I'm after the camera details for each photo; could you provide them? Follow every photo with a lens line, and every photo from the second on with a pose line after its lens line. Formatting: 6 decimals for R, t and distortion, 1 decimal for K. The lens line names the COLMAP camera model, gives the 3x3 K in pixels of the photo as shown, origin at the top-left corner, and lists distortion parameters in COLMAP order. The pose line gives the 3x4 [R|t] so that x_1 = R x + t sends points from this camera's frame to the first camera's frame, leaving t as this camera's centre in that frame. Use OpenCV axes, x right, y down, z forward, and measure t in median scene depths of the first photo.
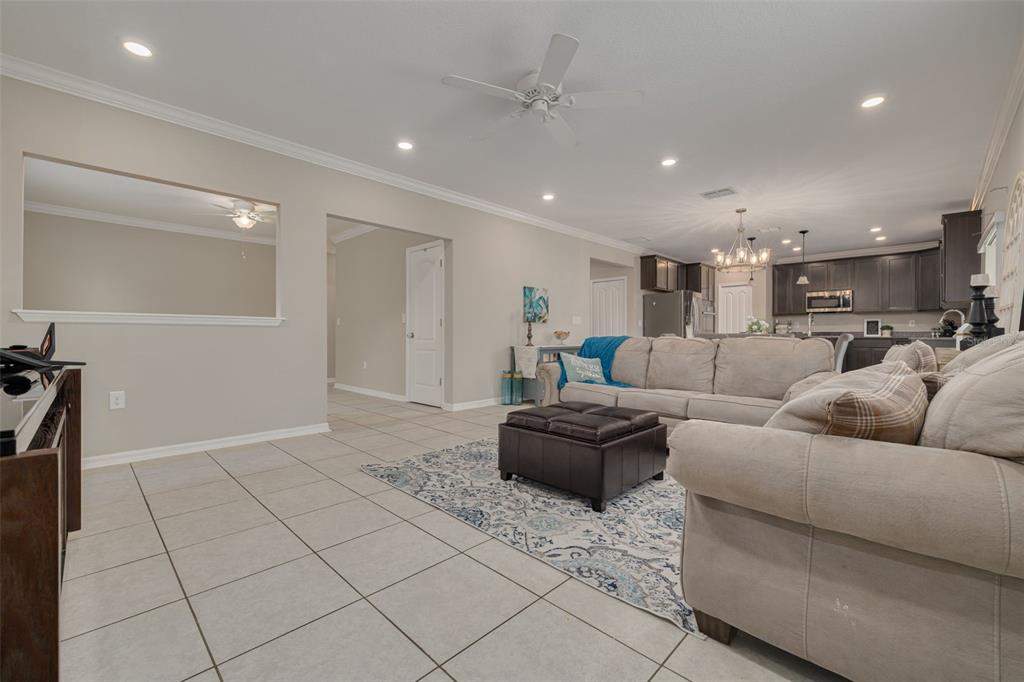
lens RADIAL K [[428.6, 0, 512.0], [0, 428.6, 341.0], [0, 0, 1]] dist [-0.001799, 0.000117]
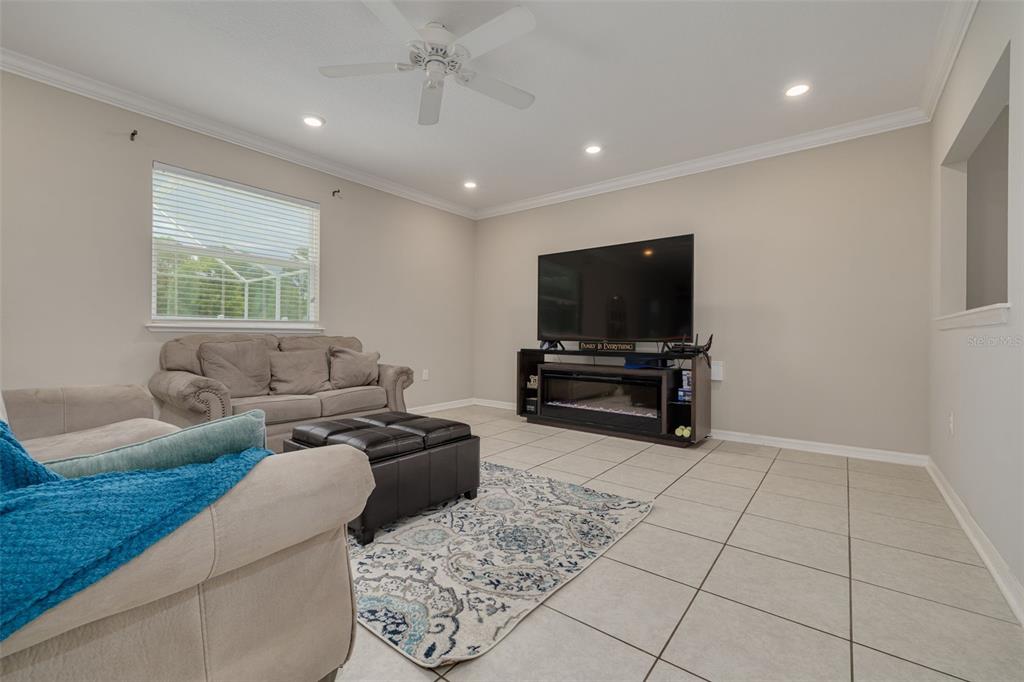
lens RADIAL K [[428.6, 0, 512.0], [0, 428.6, 341.0], [0, 0, 1]] dist [-0.001799, 0.000117]
pose [[-0.993652, 0.007573, -0.112242, -0.000541], [0.004460, 0.999599, 0.027960, -0.036006], [0.112409, 0.027282, -0.993287, 1.847600]]
